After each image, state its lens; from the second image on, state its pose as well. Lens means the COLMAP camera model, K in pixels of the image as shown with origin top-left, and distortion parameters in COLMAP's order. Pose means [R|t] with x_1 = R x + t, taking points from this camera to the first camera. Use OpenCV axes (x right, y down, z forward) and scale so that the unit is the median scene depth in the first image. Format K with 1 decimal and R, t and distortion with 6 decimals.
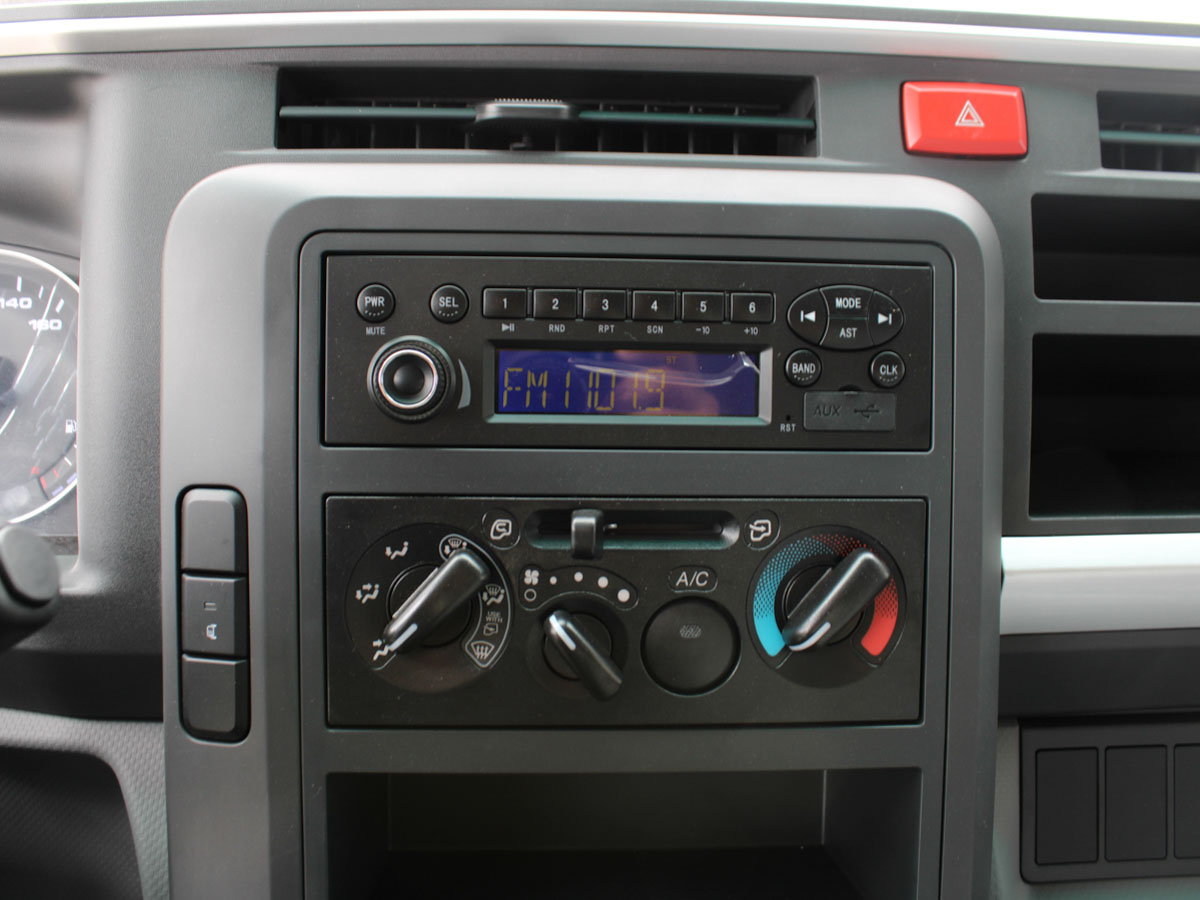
lens RADIAL K [[1118.1, 0, 600.0], [0, 1118.1, 450.0], [0, 0, 1]] dist [-0.192027, 0.176438]
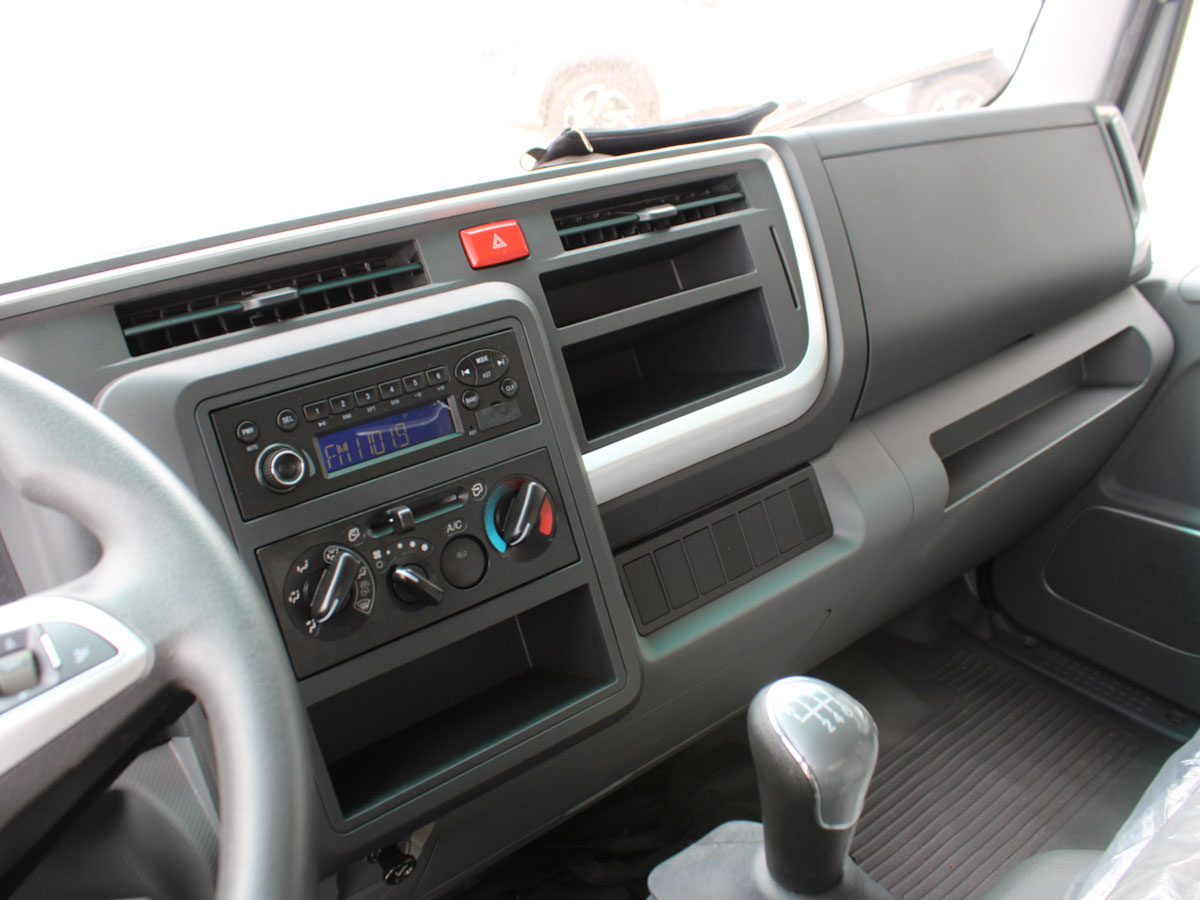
lens RADIAL K [[1118.1, 0, 600.0], [0, 1118.1, 450.0], [0, 0, 1]] dist [-0.192027, 0.176438]
pose [[0.798488, -0.296001, 0.524214, -0.646009], [0.299766, 0.950638, 0.080177, -0.078241], [-0.522070, 0.093122, 0.847804, -0.686018]]
